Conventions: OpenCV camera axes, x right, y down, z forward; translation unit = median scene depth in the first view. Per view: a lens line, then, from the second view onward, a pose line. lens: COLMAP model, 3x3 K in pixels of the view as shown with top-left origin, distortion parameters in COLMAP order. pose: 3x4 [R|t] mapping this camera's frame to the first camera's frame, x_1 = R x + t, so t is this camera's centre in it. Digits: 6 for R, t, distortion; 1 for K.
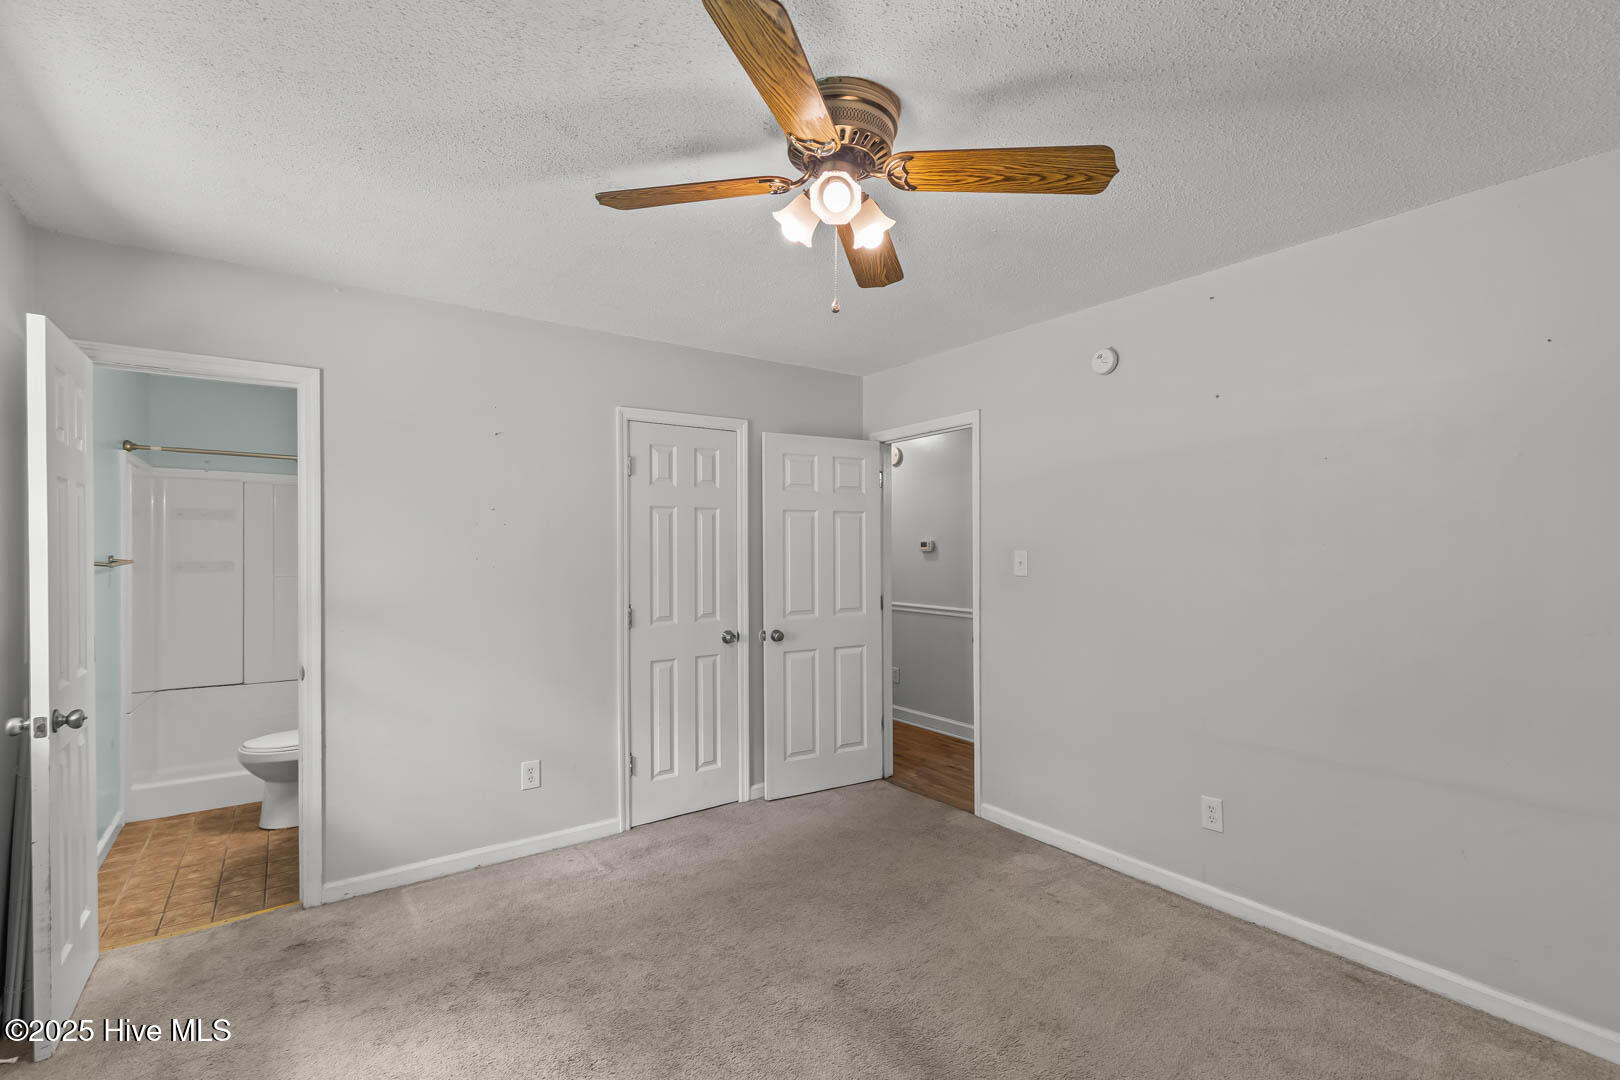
lens RADIAL K [[746.2, 0, 857.1], [0, 746.2, 543.8], [0, 0, 1]] dist [0.013232, -0.000760]
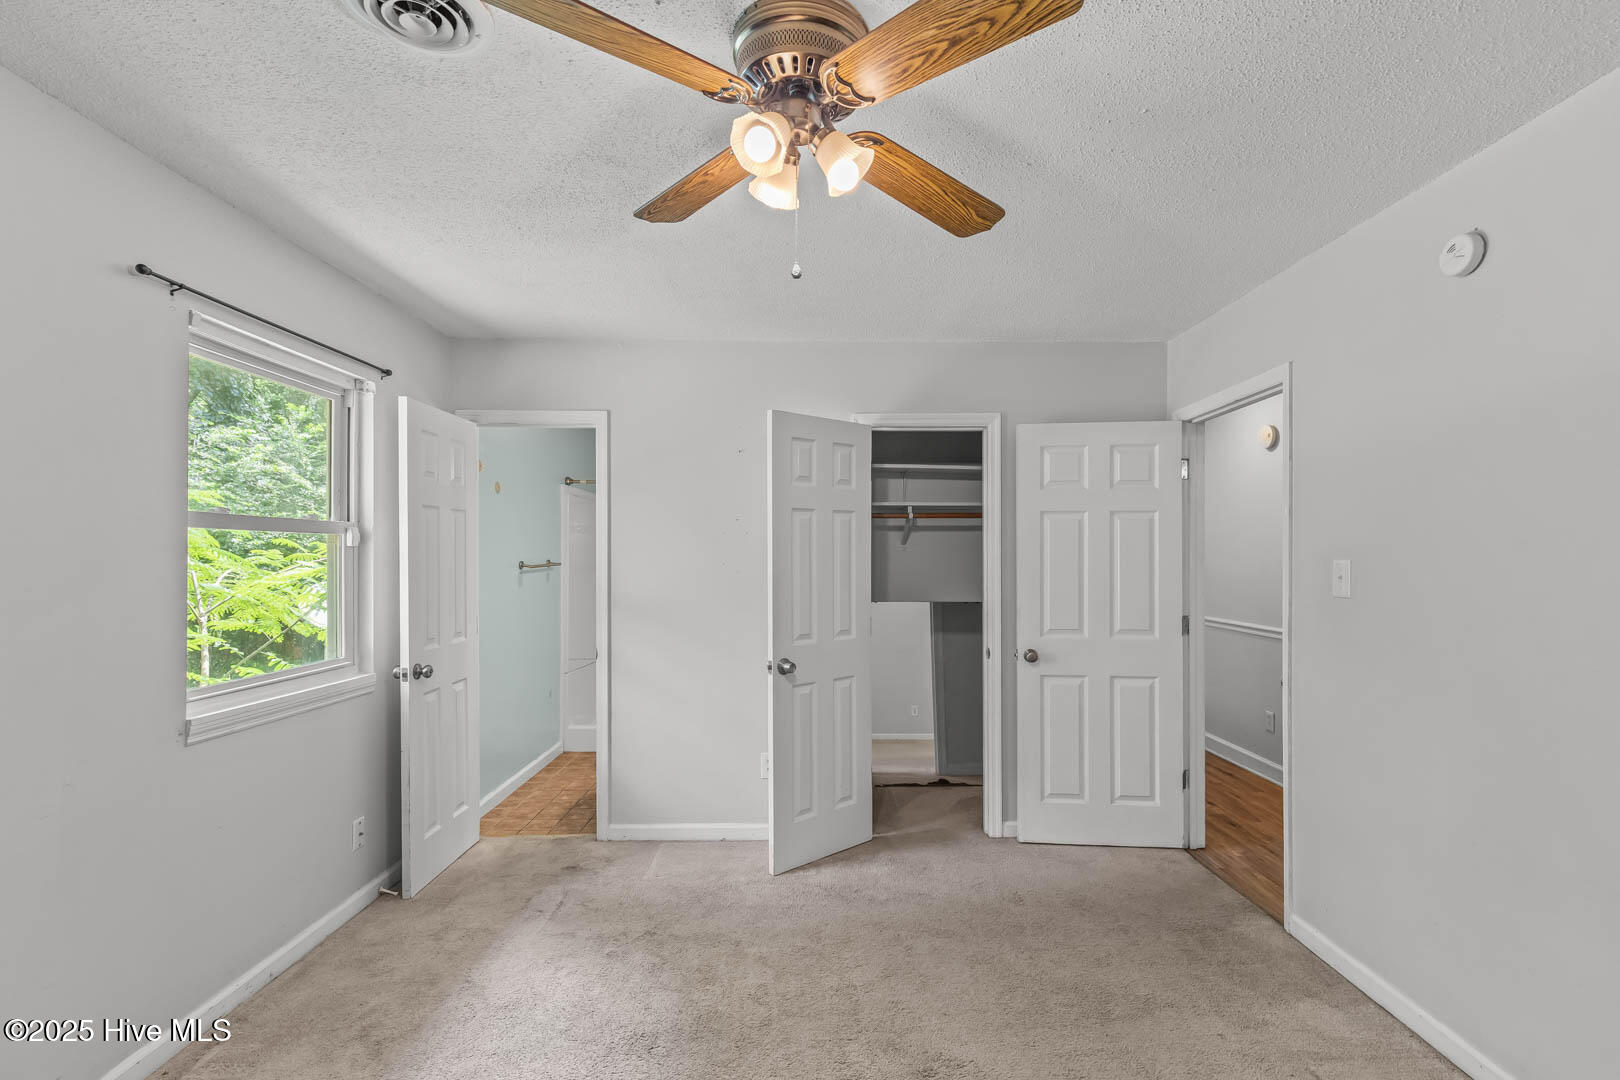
lens RADIAL K [[759.4, 0, 823.8], [0, 759.4, 554.1], [0, 0, 1]] dist [0.011114, -0.001817]
pose [[0.803545, 0.000920, -0.595243, 0.286628], [0.000492, 0.999997, 0.002210, 0.002335], [0.595244, -0.002069, 0.803542, 0.177460]]
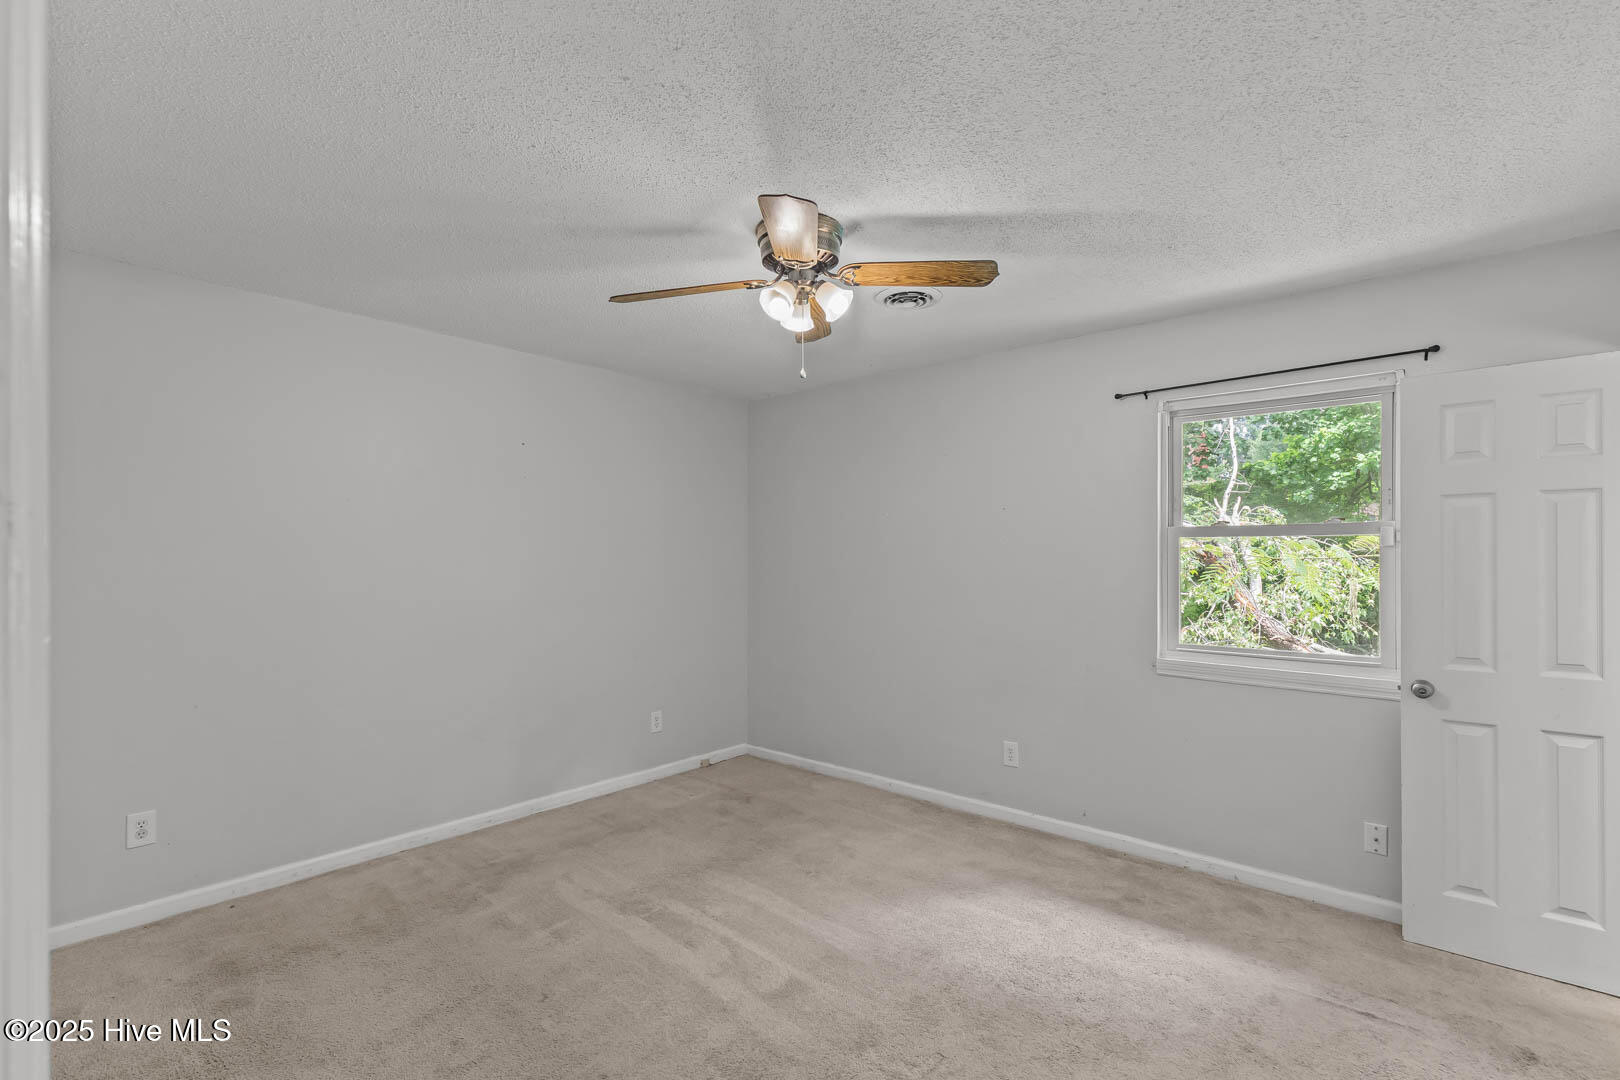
lens RADIAL K [[759.4, 0, 823.8], [0, 759.4, 554.1], [0, 0, 1]] dist [0.011114, -0.001817]
pose [[-0.983127, -0.000097, -0.182927, 0.103305], [0.001555, 0.999959, -0.008884, 0.010845], [0.182920, -0.009019, -0.983086, 1.314919]]
